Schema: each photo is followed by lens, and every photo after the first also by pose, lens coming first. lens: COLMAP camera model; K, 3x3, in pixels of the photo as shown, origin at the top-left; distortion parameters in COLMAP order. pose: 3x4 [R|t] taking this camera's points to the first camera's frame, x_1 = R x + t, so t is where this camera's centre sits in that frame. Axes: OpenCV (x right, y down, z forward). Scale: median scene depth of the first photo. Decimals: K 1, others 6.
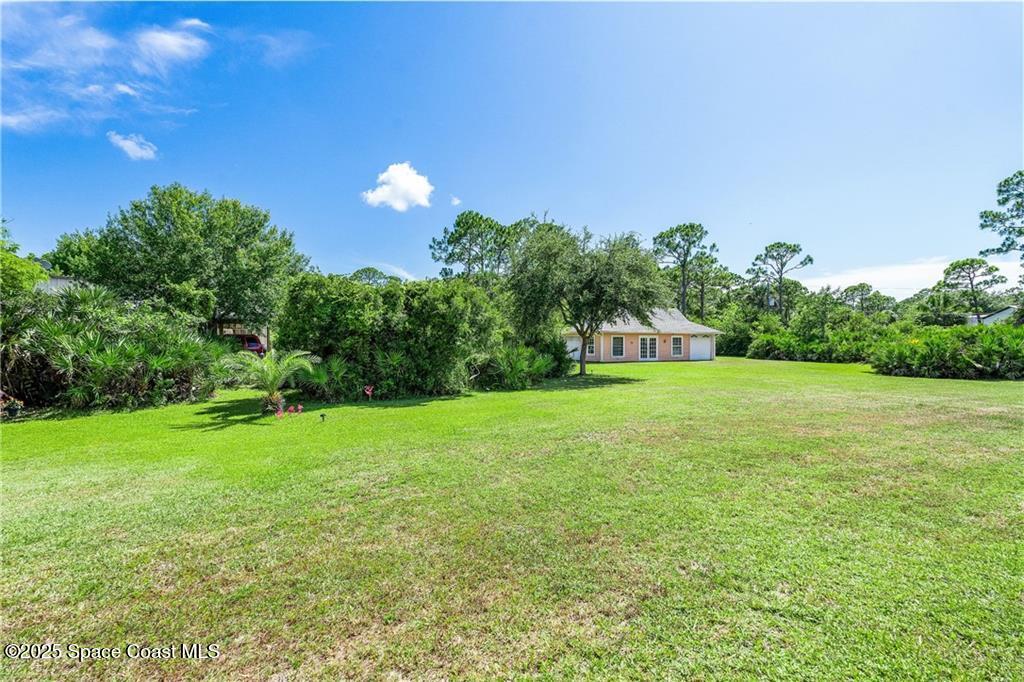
lens RADIAL K [[465.2, 0, 508.8], [0, 465.2, 340.3], [0, 0, 1]] dist [0.002047, 0.000111]
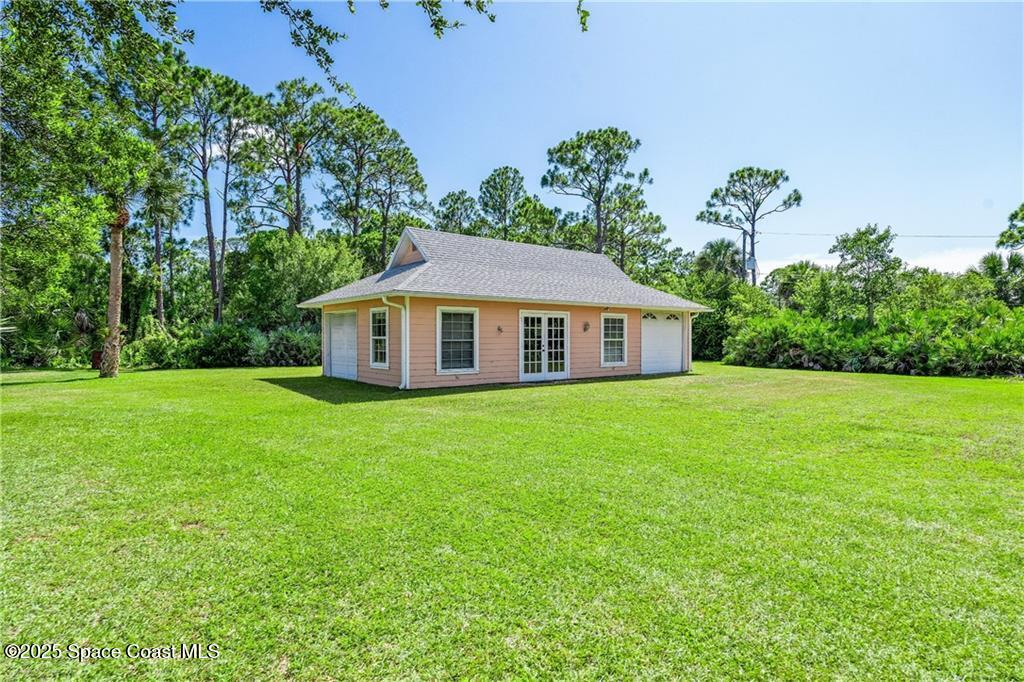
lens RADIAL K [[557.5, 0, 512.4], [0, 557.5, 340.5], [0, 0, 1]] dist [-0.000502, -0.000030]
pose [[0.969411, -0.001420, 0.245441, 0.136635], [0.000202, 0.999988, 0.004990, 0.009012], [-0.245445, -0.004788, 0.969399, 0.473622]]
